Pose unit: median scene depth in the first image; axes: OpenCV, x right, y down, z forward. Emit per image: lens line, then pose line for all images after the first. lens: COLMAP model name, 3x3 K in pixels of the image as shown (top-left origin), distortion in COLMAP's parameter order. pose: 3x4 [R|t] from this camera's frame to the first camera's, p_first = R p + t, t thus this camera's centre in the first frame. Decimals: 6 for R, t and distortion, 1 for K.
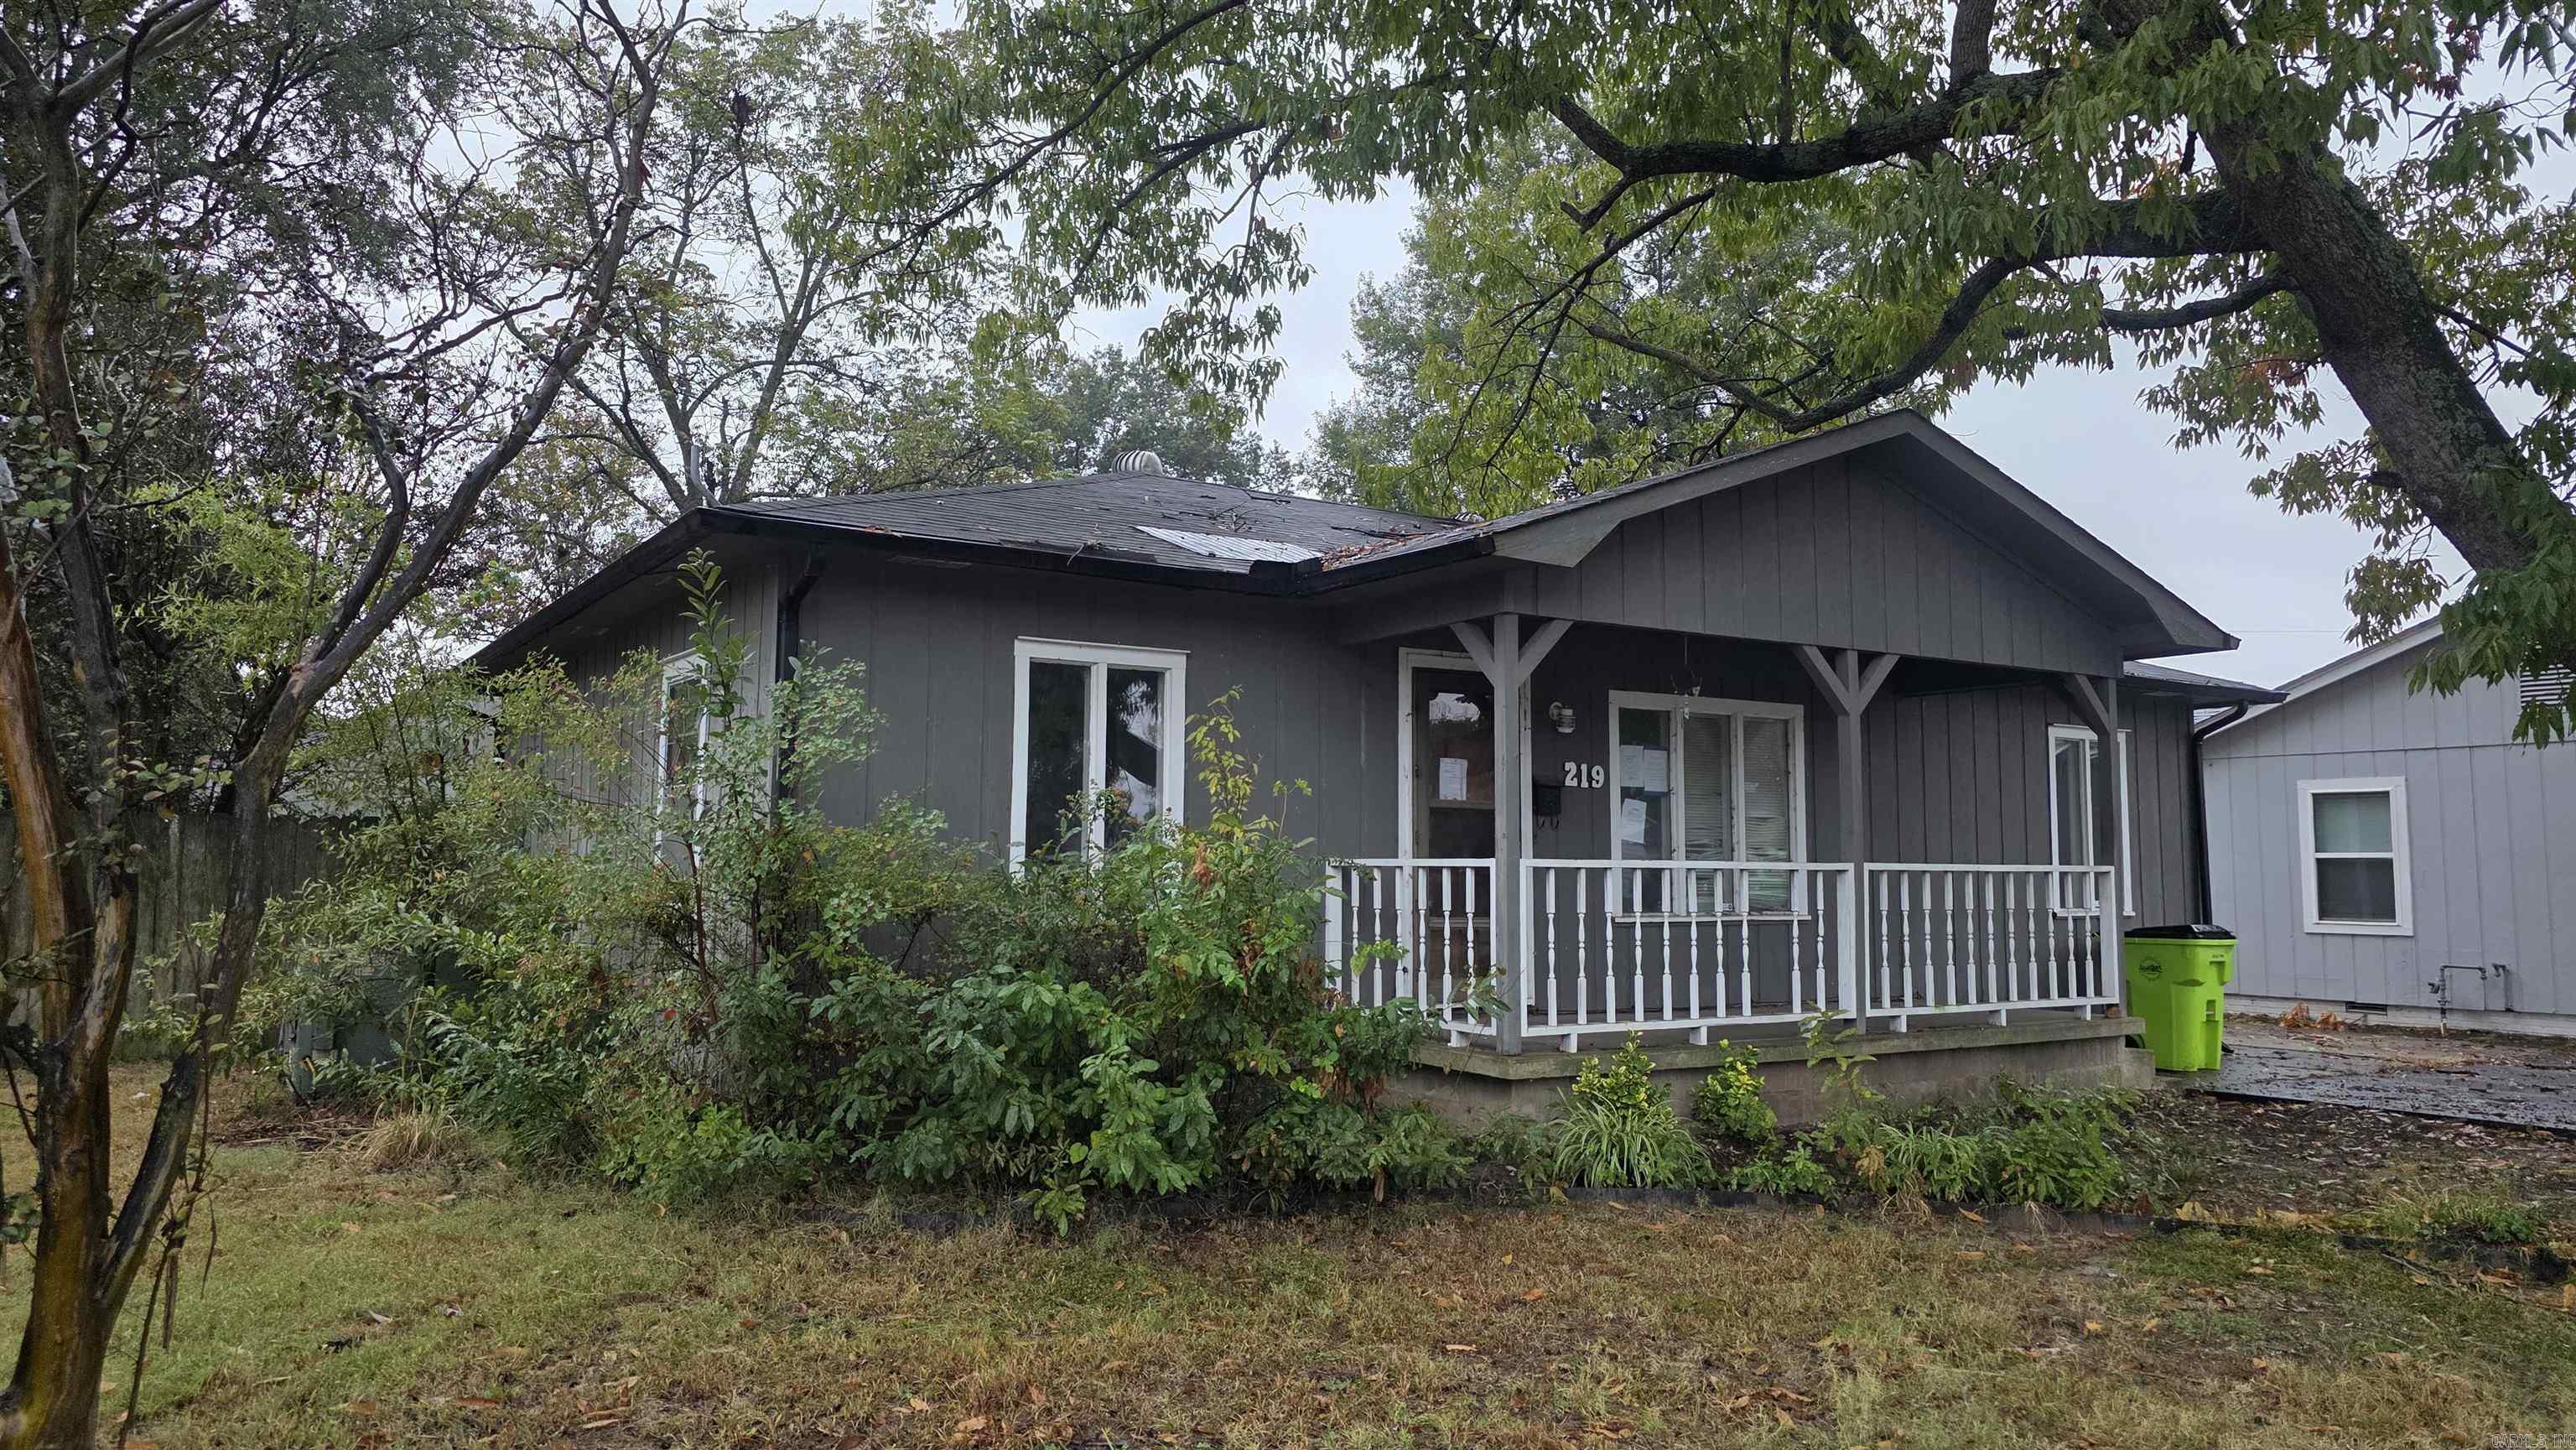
lens RADIAL K [[1787.1, 0, 1286.3], [0, 1787.1, 717.9], [0, 0, 1]] dist [-0.006203, -0.001460]
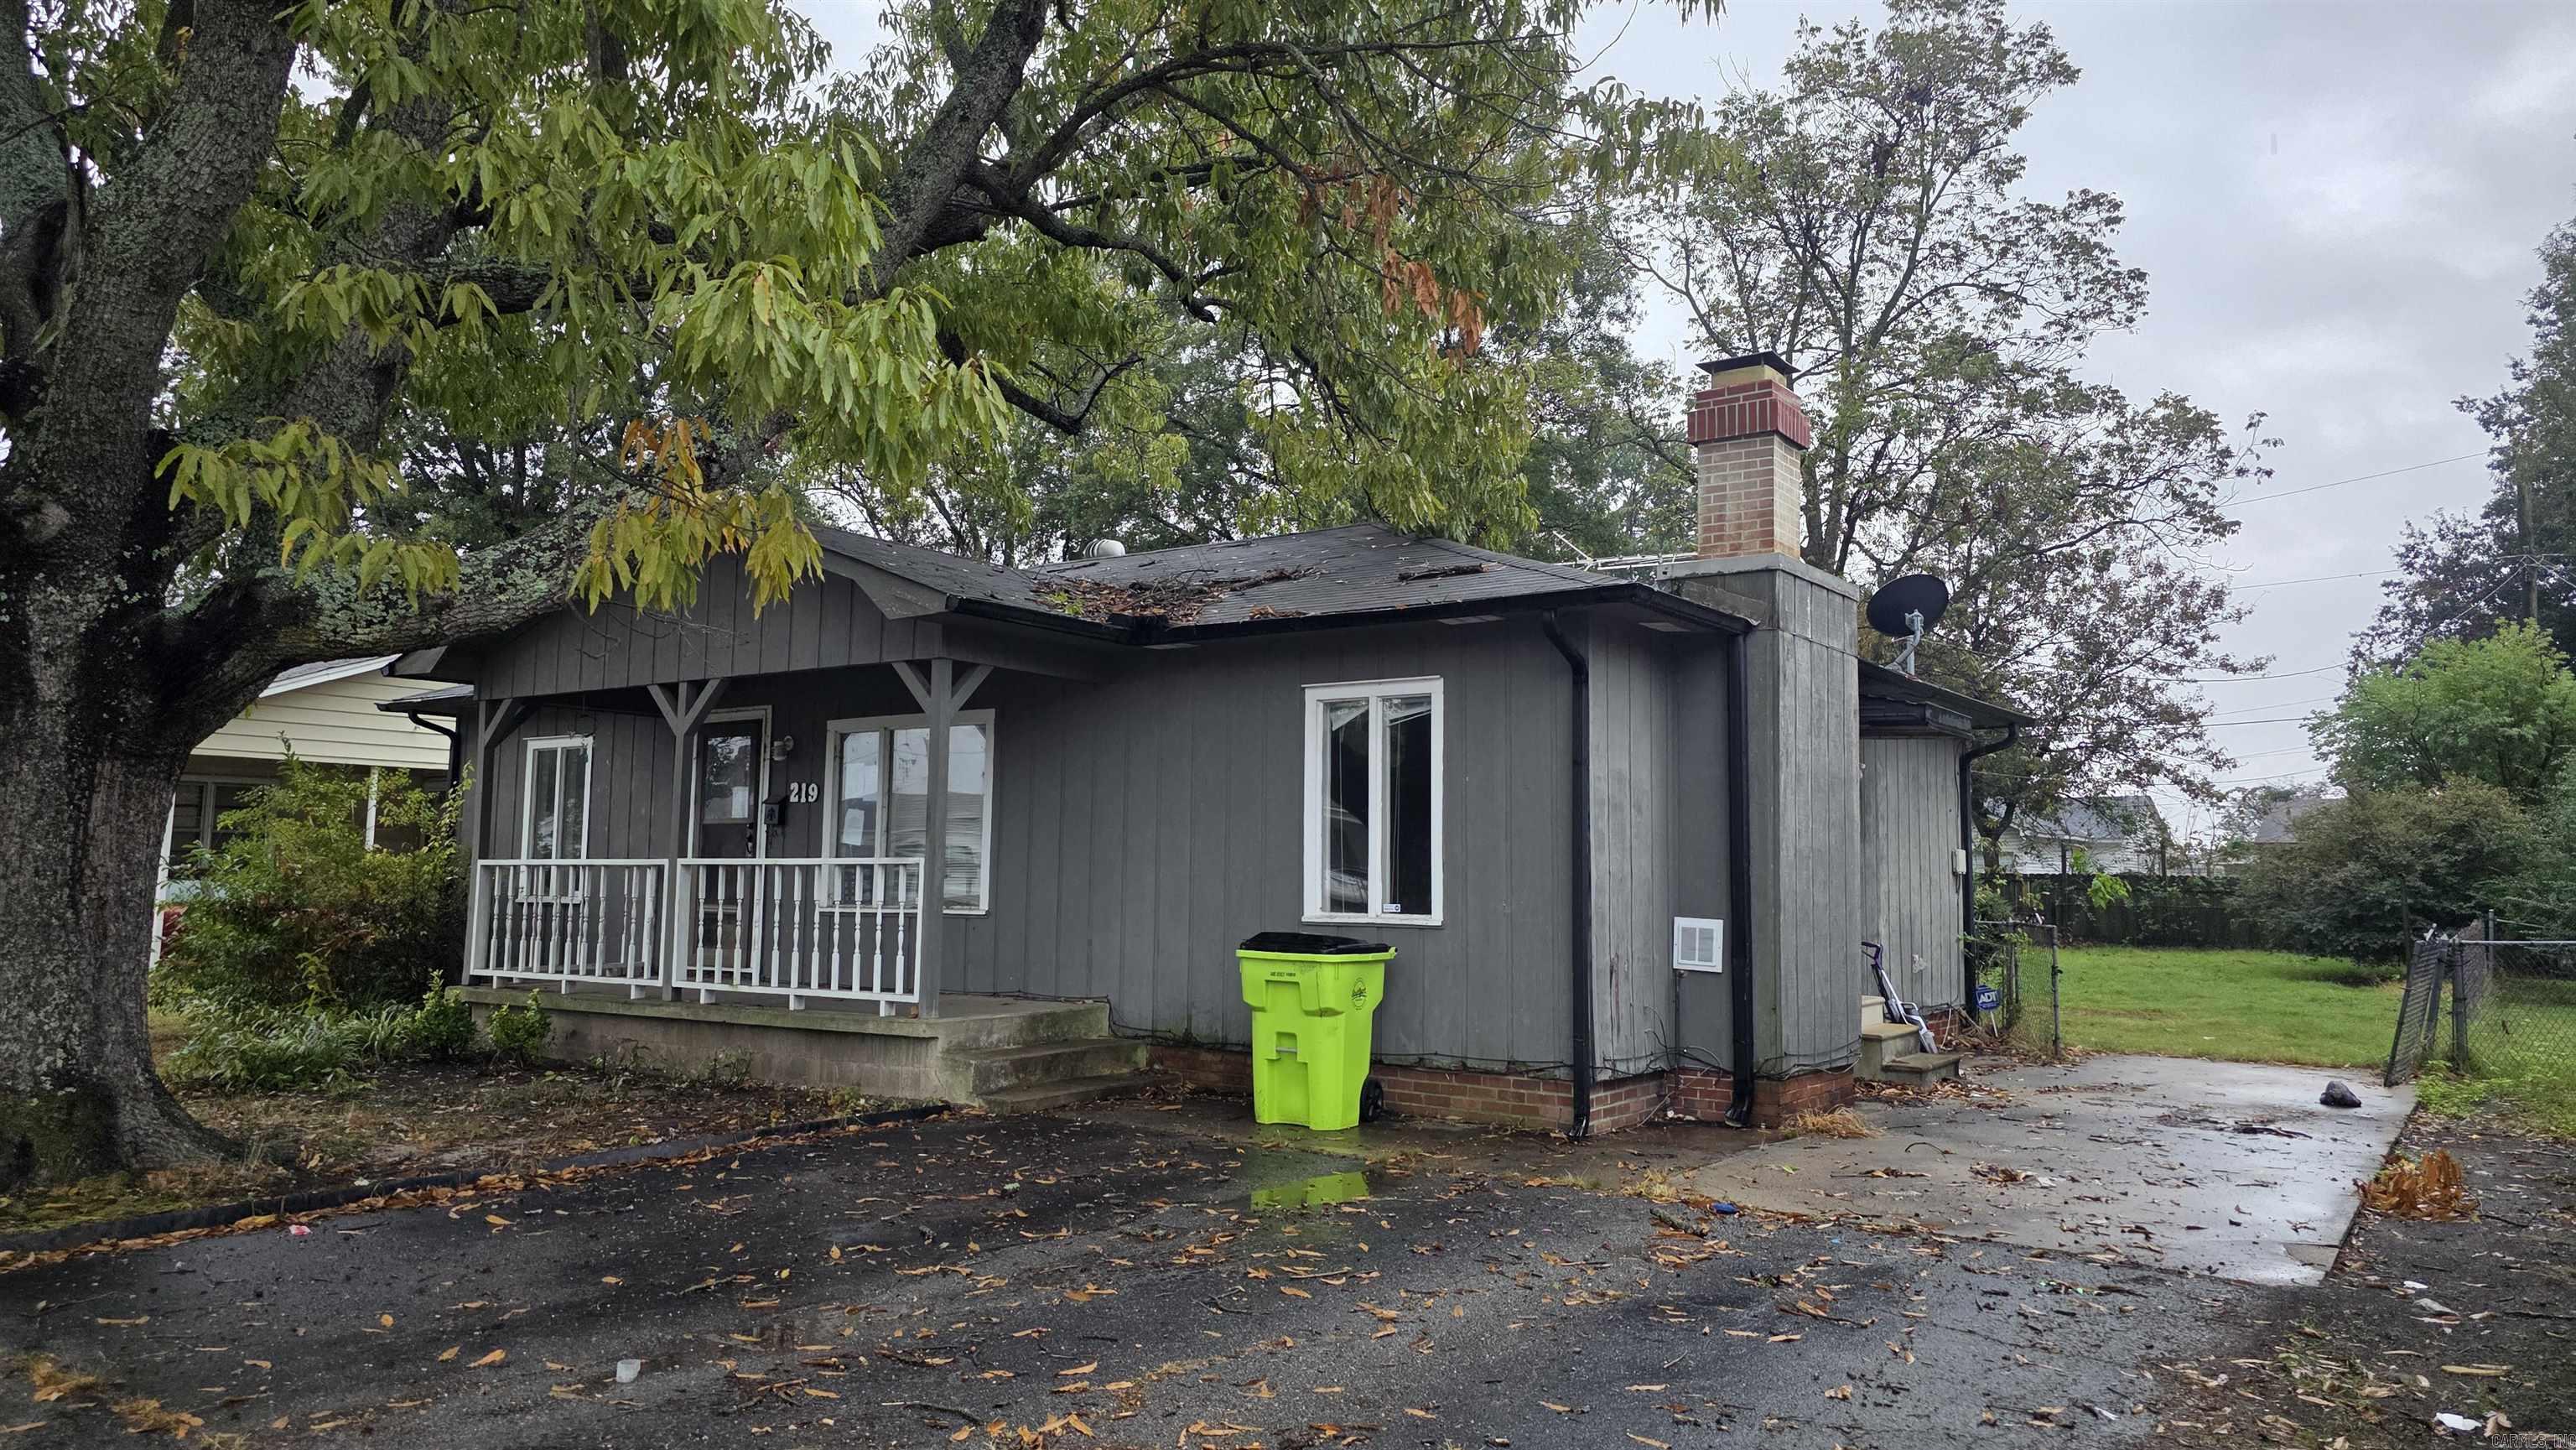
lens RADIAL K [[1685.3, 0, 1288.3], [0, 1685.3, 719.0], [0, 0, 1]] dist [0.033438, -0.000860]
pose [[0.408614, -0.092309, -0.908027, 1.410885], [0.077177, 0.994804, -0.066400, 0.087443], [0.909438, -0.042947, 0.413615, 0.833706]]
